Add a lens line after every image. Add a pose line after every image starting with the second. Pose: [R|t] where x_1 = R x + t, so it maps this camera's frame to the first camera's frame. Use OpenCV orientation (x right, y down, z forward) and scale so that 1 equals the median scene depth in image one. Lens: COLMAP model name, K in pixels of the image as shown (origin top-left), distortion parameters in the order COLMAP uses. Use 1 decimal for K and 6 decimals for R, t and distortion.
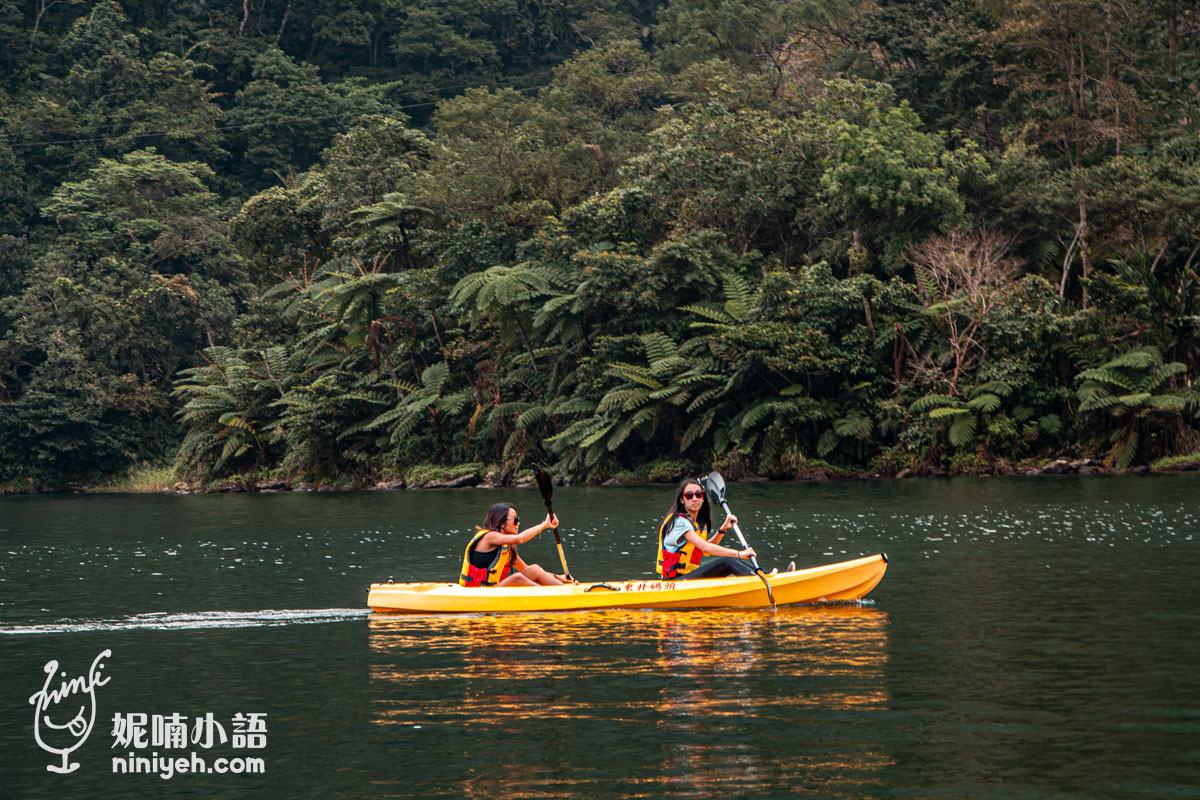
lens RADIAL K [[3187.6, 0, 600.0], [0, 3187.6, 400.0], [0, 0, 1]] dist [0.180976, 0.139222]
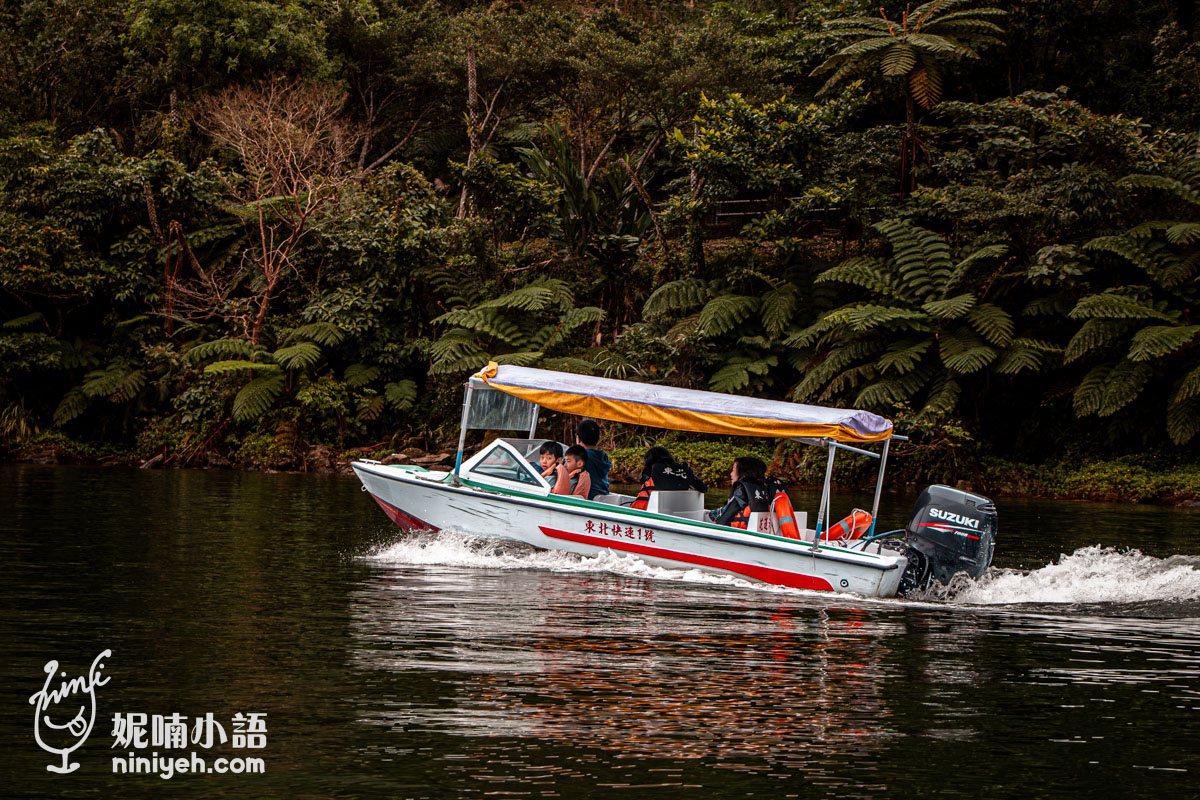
lens RADIAL K [[3453.3, 0, 600.0], [0, 3453.3, 400.0], [0, 0, 1]] dist [0.026329, 0.412672]
pose [[0.989116, 0.057383, 0.135487, 0.085937], [-0.058453, 0.998282, 0.003931, 0.003440], [-0.135029, -0.011807, 0.990771, 0.314004]]
